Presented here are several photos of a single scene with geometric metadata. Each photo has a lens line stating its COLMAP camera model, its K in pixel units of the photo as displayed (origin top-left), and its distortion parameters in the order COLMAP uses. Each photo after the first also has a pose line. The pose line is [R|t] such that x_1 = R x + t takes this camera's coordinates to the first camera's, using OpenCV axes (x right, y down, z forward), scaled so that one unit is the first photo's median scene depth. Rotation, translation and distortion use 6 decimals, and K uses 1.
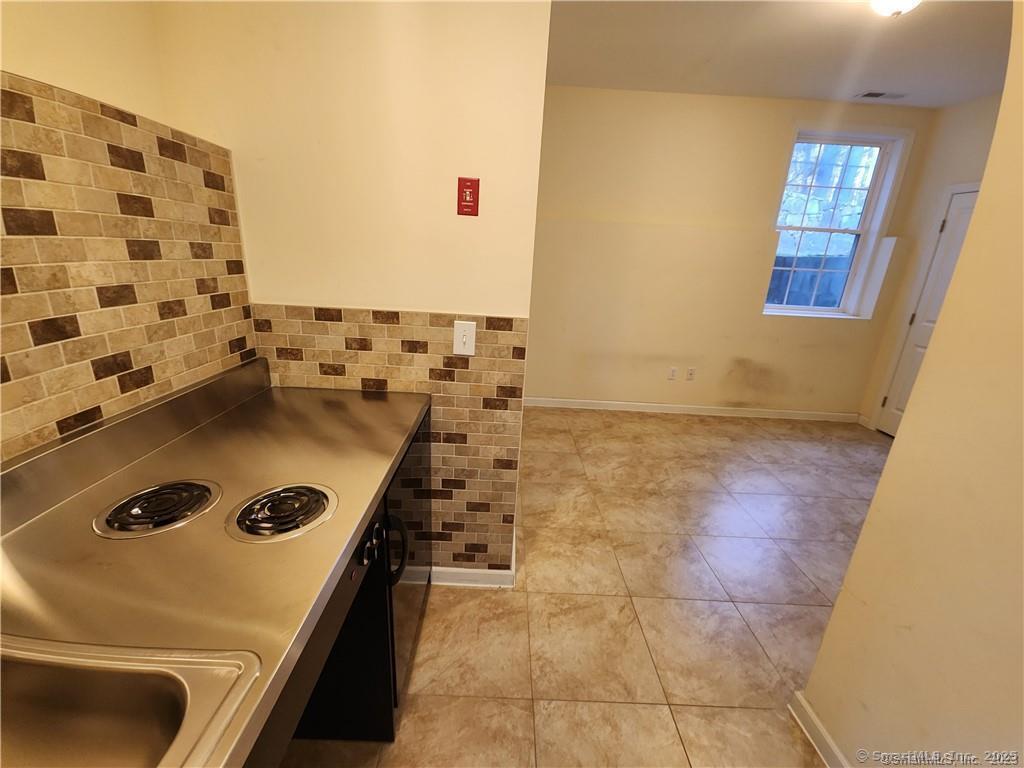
lens RADIAL K [[415.5, 0, 509.1], [0, 415.5, 381.1], [0, 0, 1]] dist [0.003693, -0.000817]
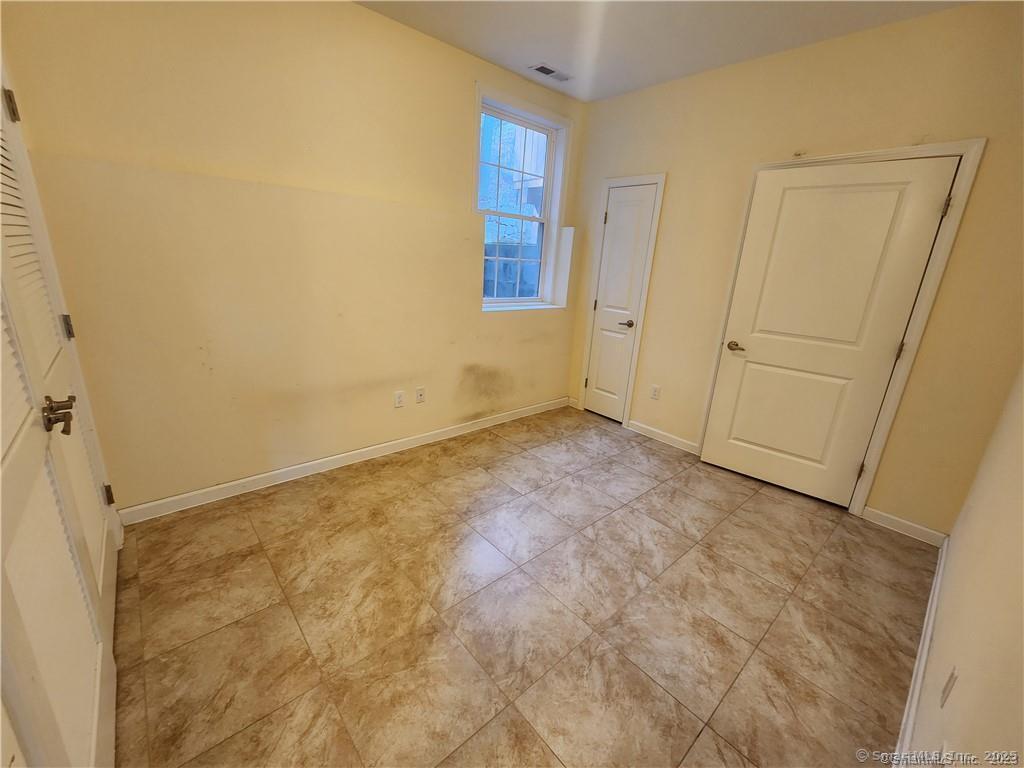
lens RADIAL K [[415.5, 0, 505.9], [0, 415.5, 381.1], [0, 0, 1]] dist [0.003693, -0.000817]
pose [[0.756633, -0.191659, 0.625119, 0.080235], [0.170772, 0.980815, 0.094014, -0.093223], [-0.631145, 0.035618, 0.774847, 0.311090]]
